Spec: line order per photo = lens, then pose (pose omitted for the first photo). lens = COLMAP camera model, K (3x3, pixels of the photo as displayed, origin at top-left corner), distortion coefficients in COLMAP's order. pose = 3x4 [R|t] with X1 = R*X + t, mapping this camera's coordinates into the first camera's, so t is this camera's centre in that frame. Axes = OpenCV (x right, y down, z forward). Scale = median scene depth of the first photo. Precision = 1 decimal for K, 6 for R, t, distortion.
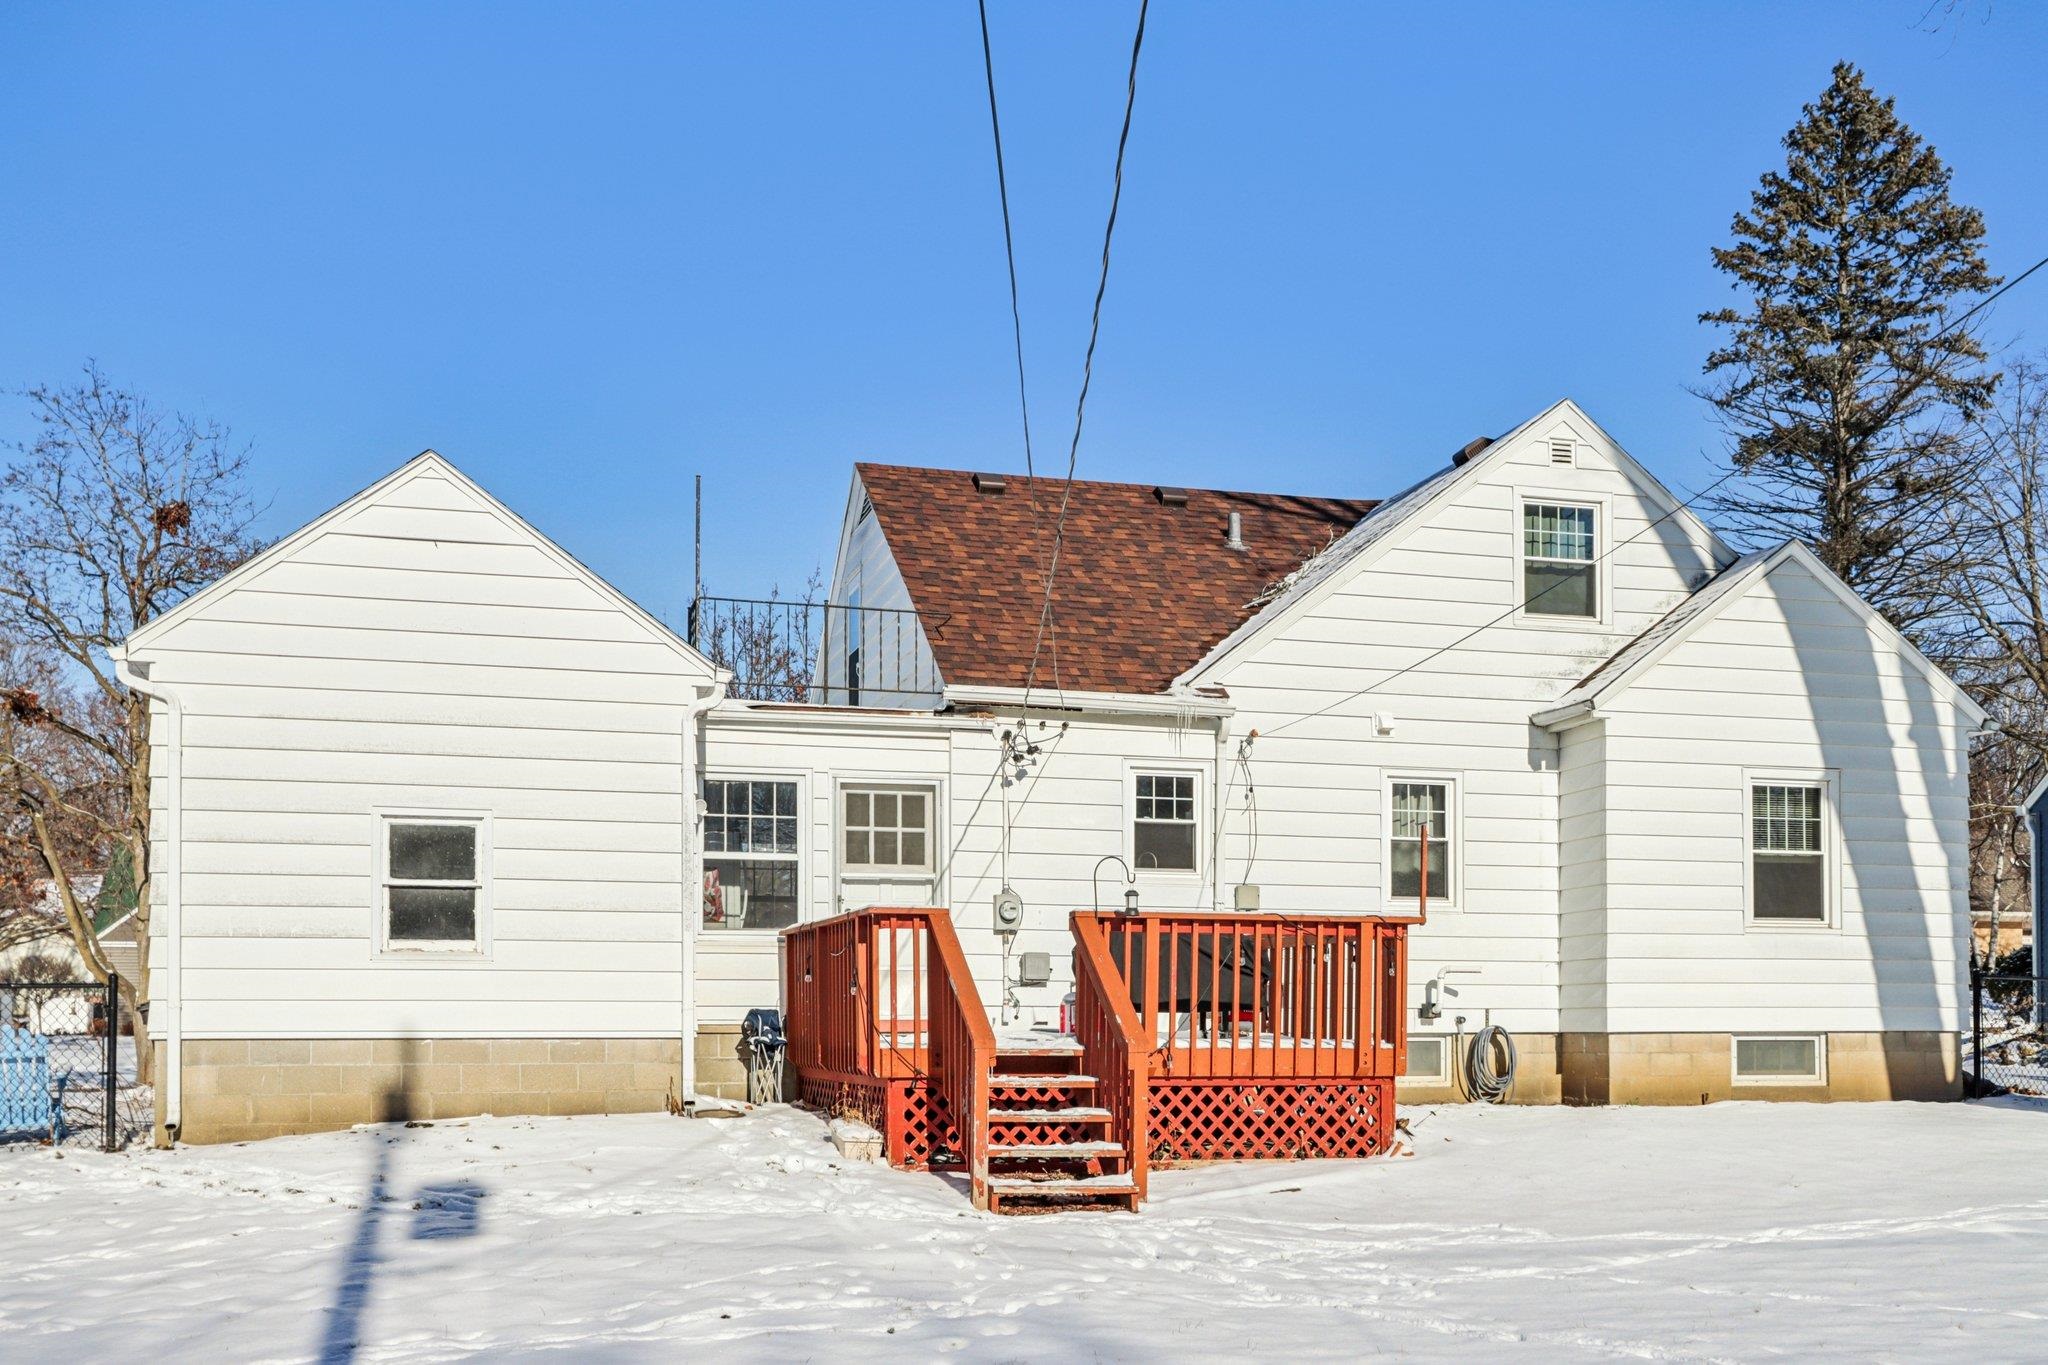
lens RADIAL K [[1954.1, 0, 1024.0], [0, 1954.1, 682.5], [0, 0, 1]] dist [0.000019, 0.012053]
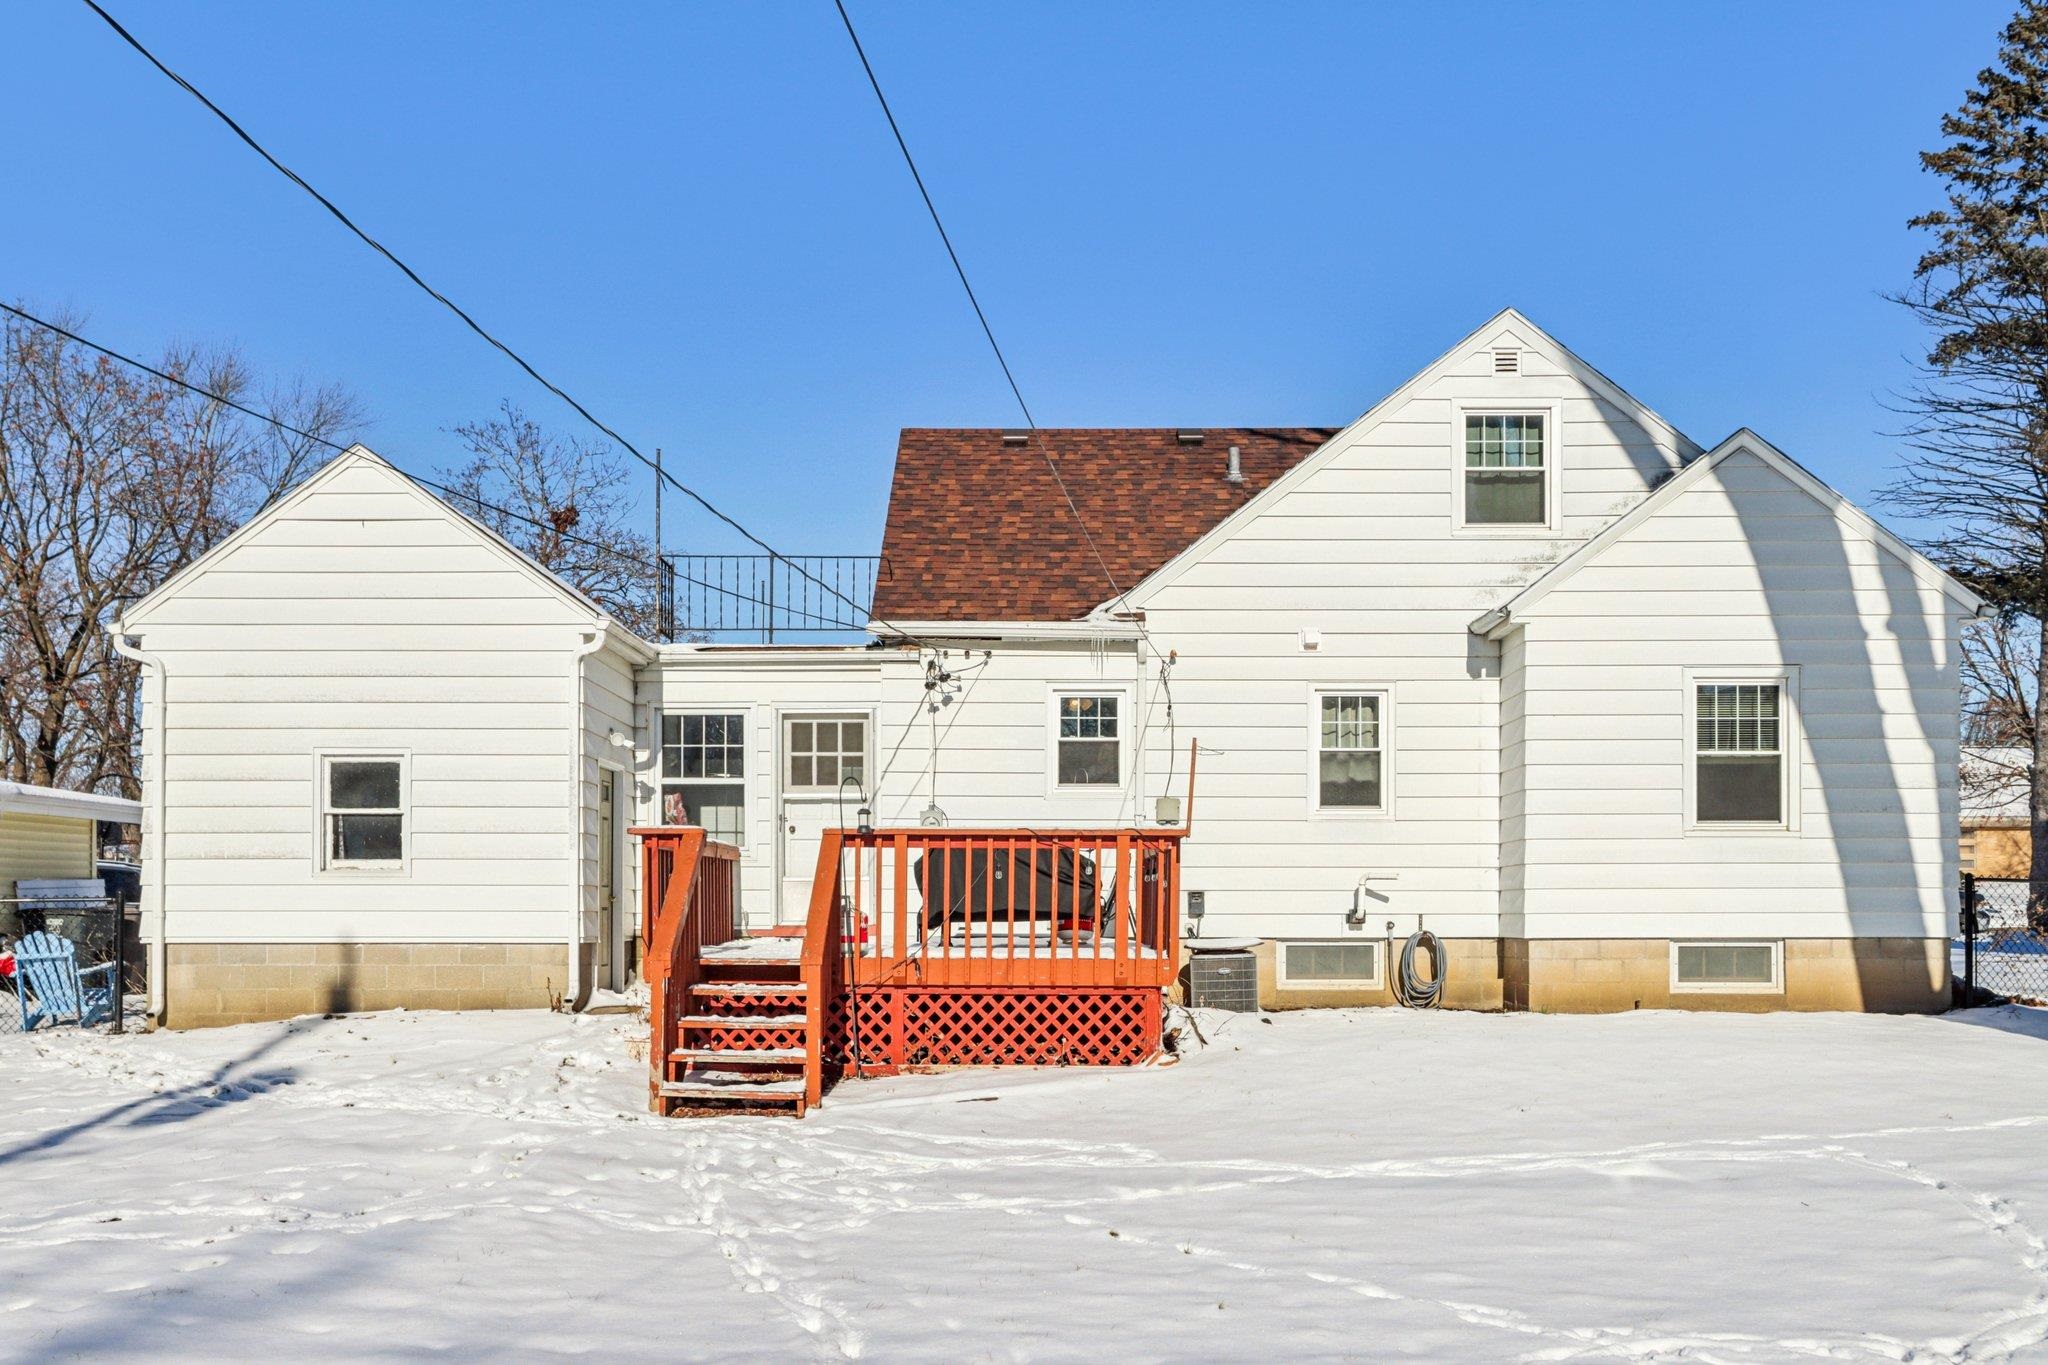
lens RADIAL K [[1621.2, 0, 1029.7], [0, 1621.2, 672.1], [0, 0, 1]] dist [-0.006416, 0.011492]
pose [[0.961729, -0.039329, -0.271165, 0.274270], [0.046884, 0.998670, 0.021435, 0.013264], [0.269961, -0.033328, 0.962294, 0.135644]]
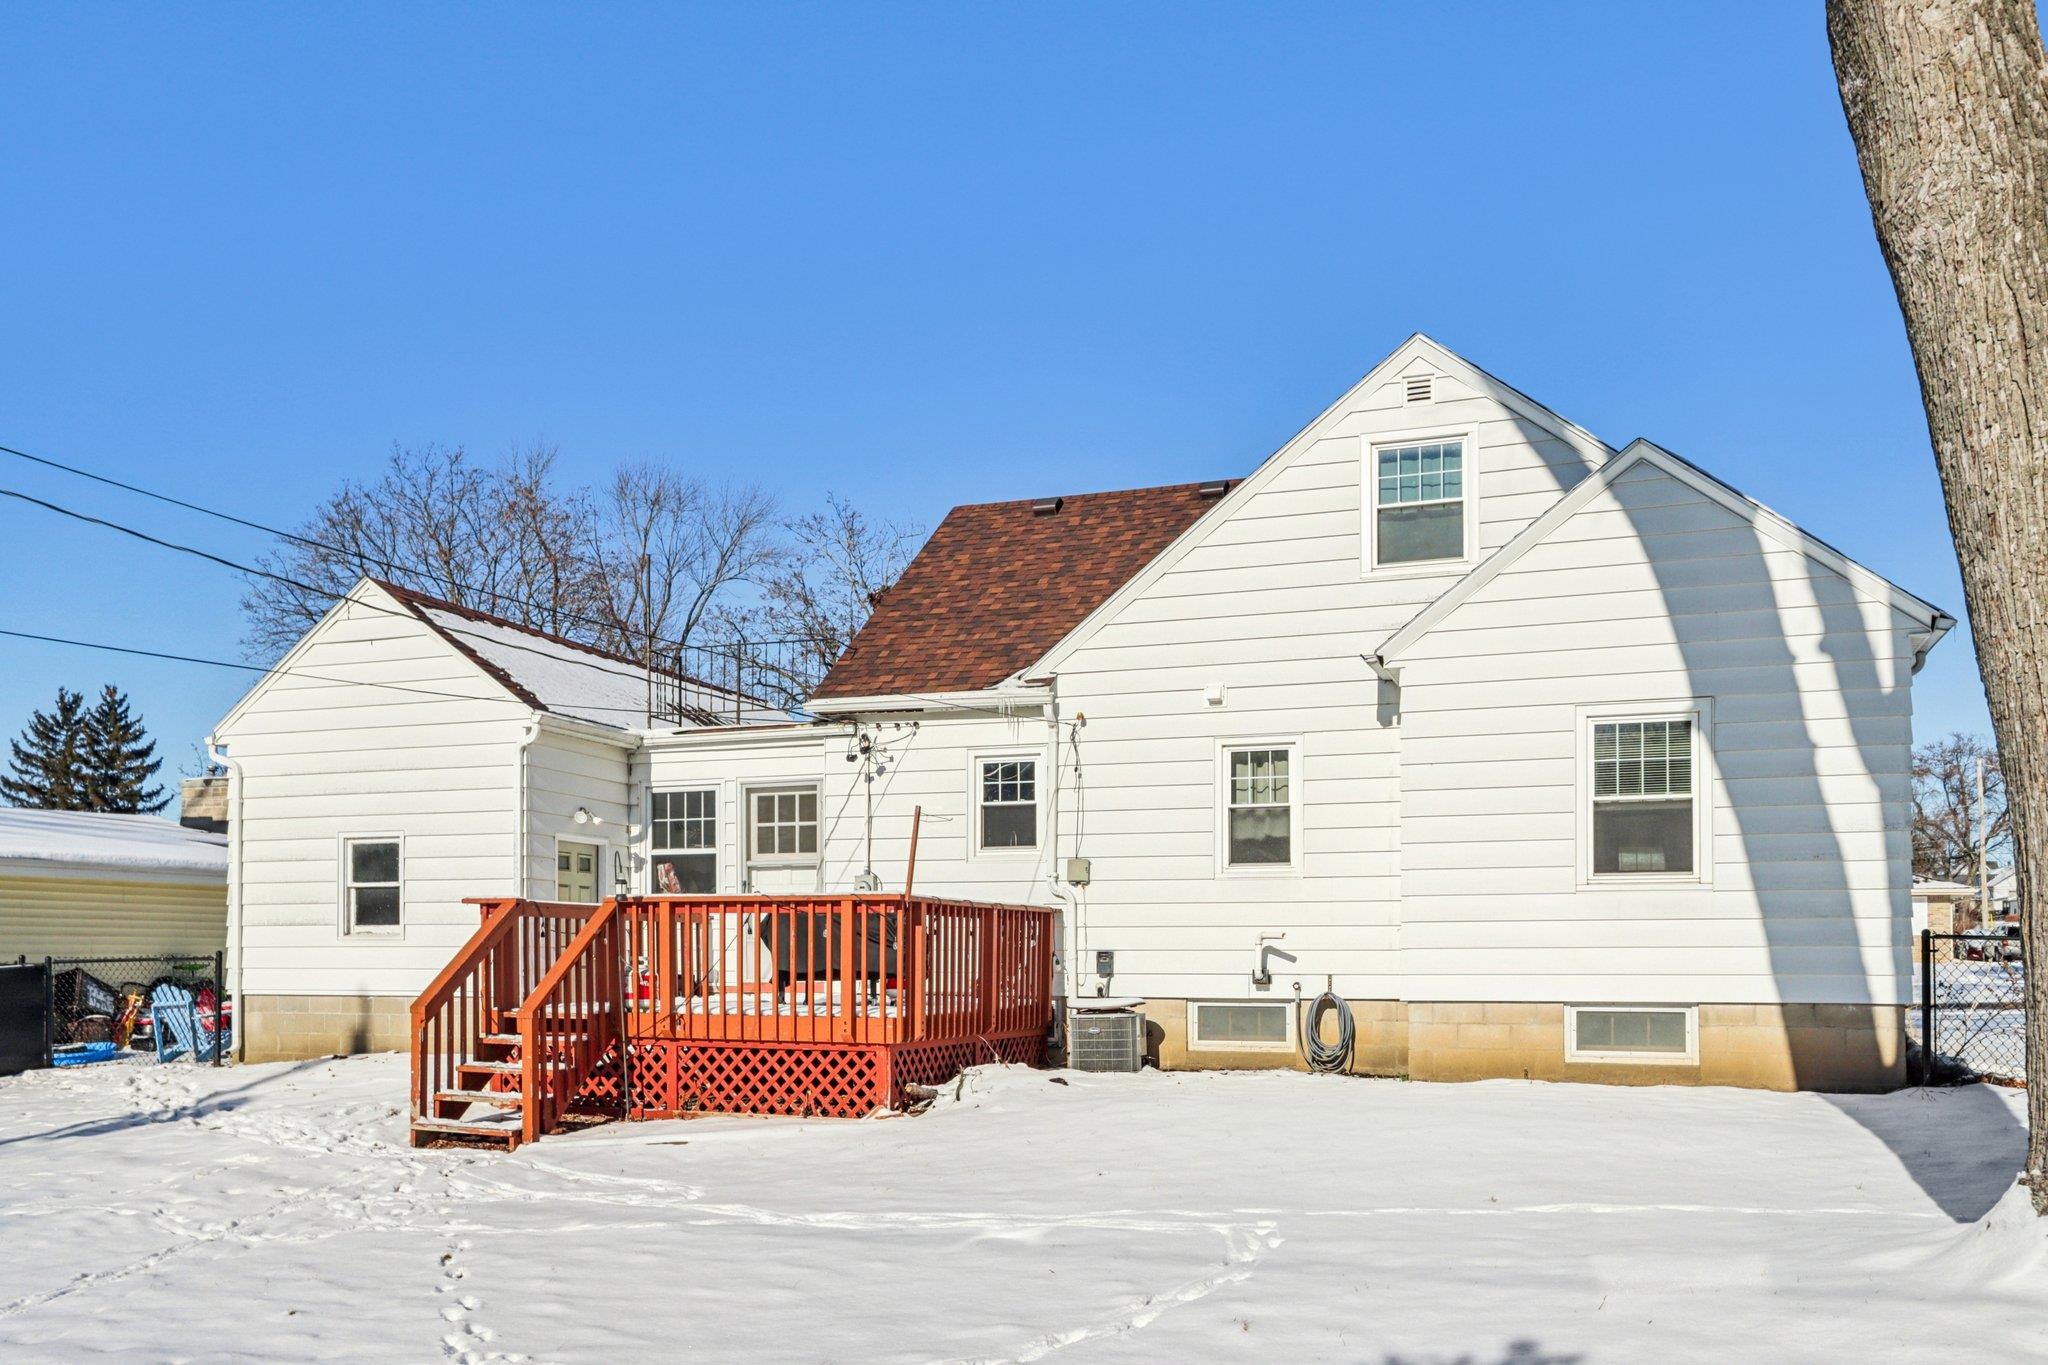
lens RADIAL K [[1634.8, 0, 1018.7], [0, 1634.8, 702.5], [0, 0, 1]] dist [-0.004972, 0.005911]
pose [[0.813440, -0.090022, -0.574640, 0.592376], [0.098206, 0.995023, -0.016863, 0.029670], [0.573299, -0.042716, 0.818232, 0.244983]]
